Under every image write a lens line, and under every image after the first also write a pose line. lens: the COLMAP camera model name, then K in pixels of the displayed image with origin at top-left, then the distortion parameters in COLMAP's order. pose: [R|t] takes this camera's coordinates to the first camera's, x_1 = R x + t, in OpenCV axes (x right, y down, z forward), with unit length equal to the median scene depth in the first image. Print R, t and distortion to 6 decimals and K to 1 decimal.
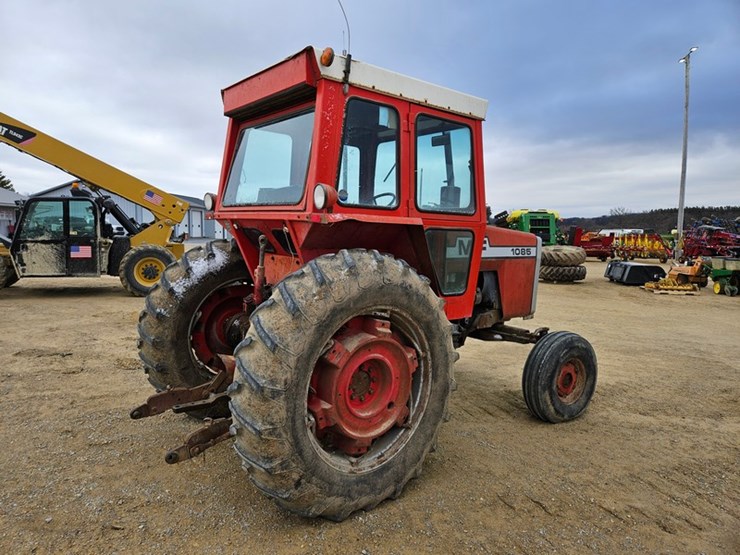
lens RADIAL K [[491.5, 0, 361.1], [0, 491.5, 270.8], [0, 0, 1]] dist [0.081845, -0.066791]
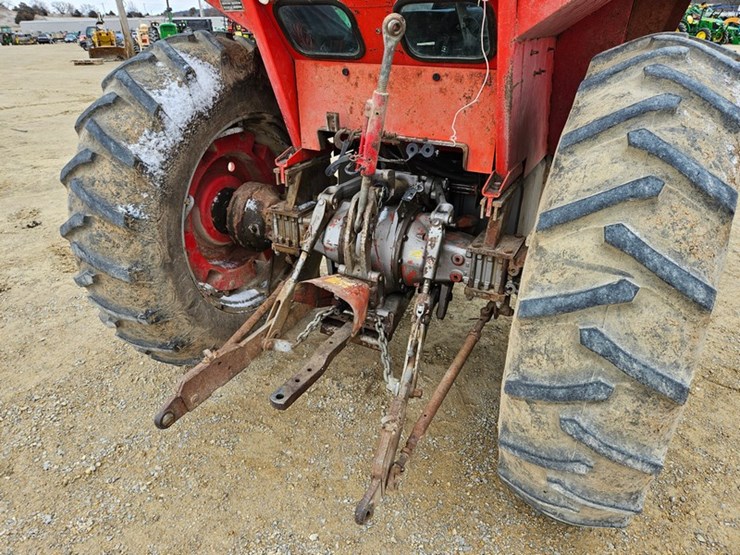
lens RADIAL K [[496.9, 0, 361.8], [0, 496.9, 282.2], [0, 0, 1]] dist [0.066361, -0.001277]
pose [[0.917308, -0.213673, 0.335990, -0.292472], [0.069247, 0.916569, 0.393836, -0.022705], [-0.392110, -0.338002, 0.855572, 0.376932]]
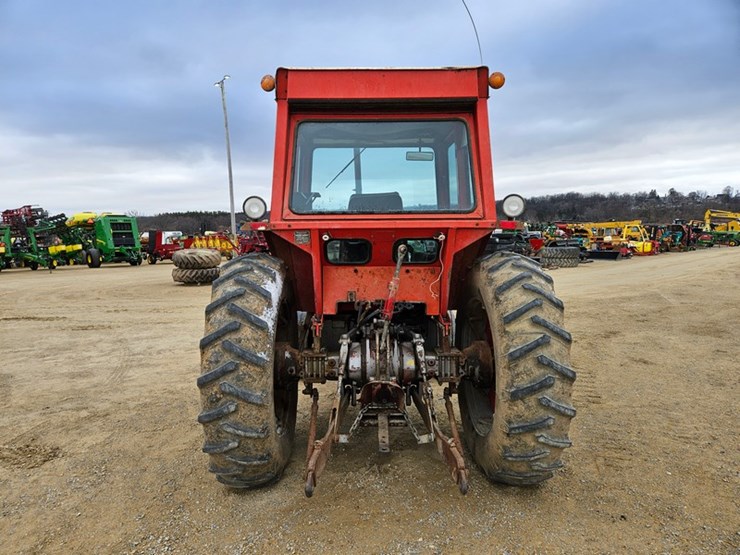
lens RADIAL K [[490.3, 0, 362.6], [0, 490.3, 278.5], [0, 0, 1]] dist [0.083584, -0.000557]
pose [[0.608695, -0.104414, 0.786504, -0.686998], [0.097140, 0.993652, 0.056736, -0.047457], [-0.787435, 0.041866, 0.614974, 0.329956]]
